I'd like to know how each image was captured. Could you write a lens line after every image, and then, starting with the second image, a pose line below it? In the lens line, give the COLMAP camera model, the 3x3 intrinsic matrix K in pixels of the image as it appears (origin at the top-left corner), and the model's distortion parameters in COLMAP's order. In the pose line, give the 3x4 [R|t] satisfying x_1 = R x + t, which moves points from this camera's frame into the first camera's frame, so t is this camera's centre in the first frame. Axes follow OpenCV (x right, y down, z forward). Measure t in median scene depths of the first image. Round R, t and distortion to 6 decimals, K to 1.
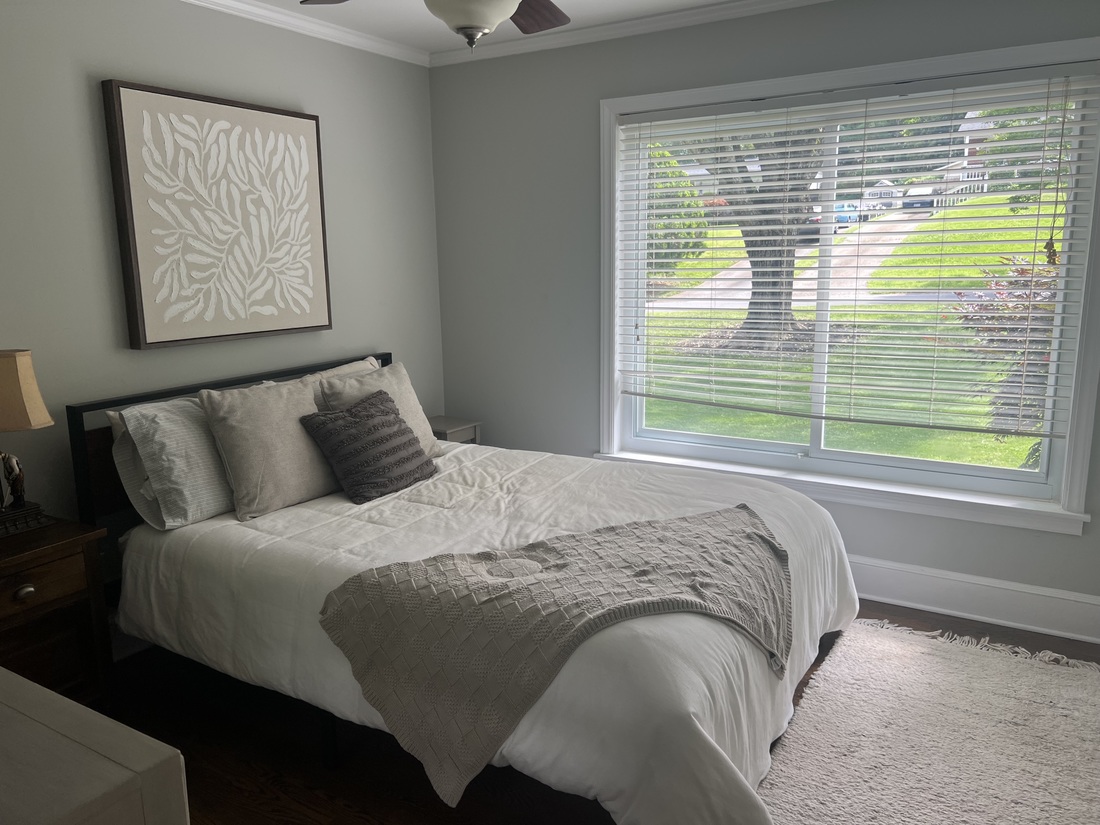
lens RADIAL K [[829.7, 0, 554.1], [0, 829.7, 411.1], [0, 0, 1]] dist [-0.000426, -0.005988]
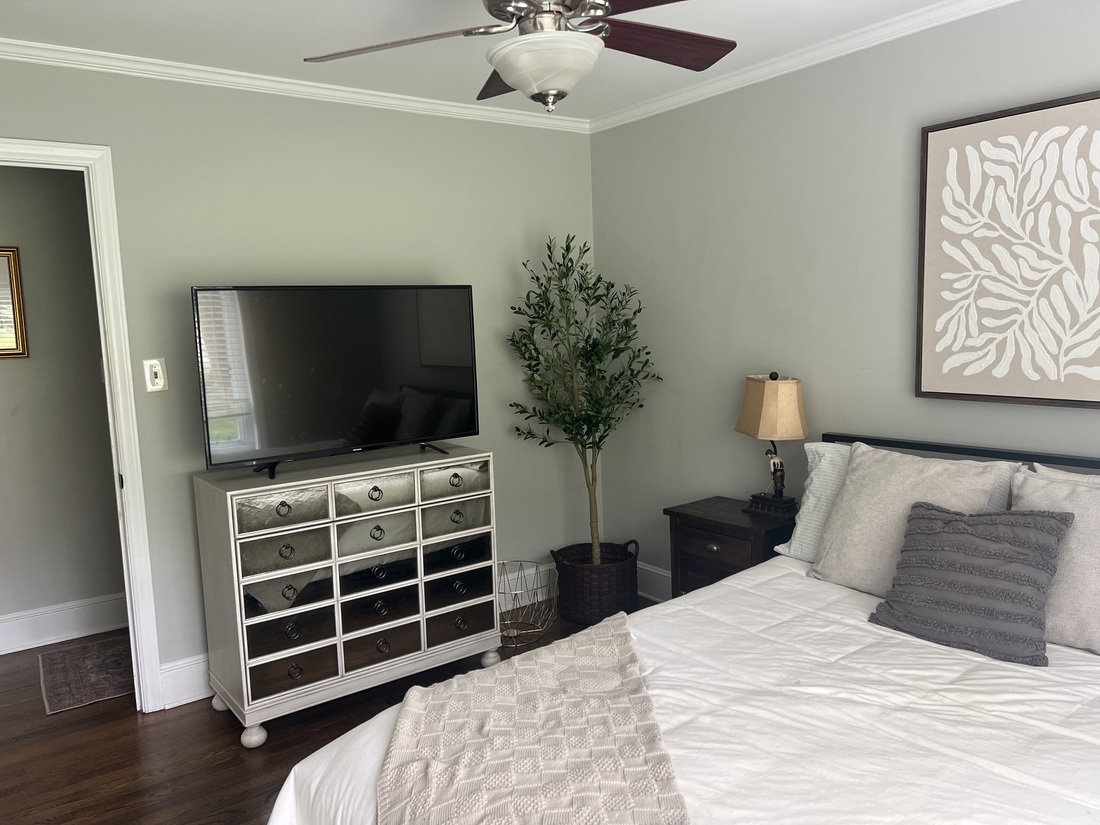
lens RADIAL K [[829.7, 0, 555.3], [0, 829.7, 414.1], [0, 0, 1]] dist [-0.000426, -0.005988]
pose [[-0.387680, 0.136784, -0.911589, 0.542292], [-0.130607, 0.970801, 0.201213, -0.187839], [0.912494, 0.197066, -0.358495, 0.924250]]
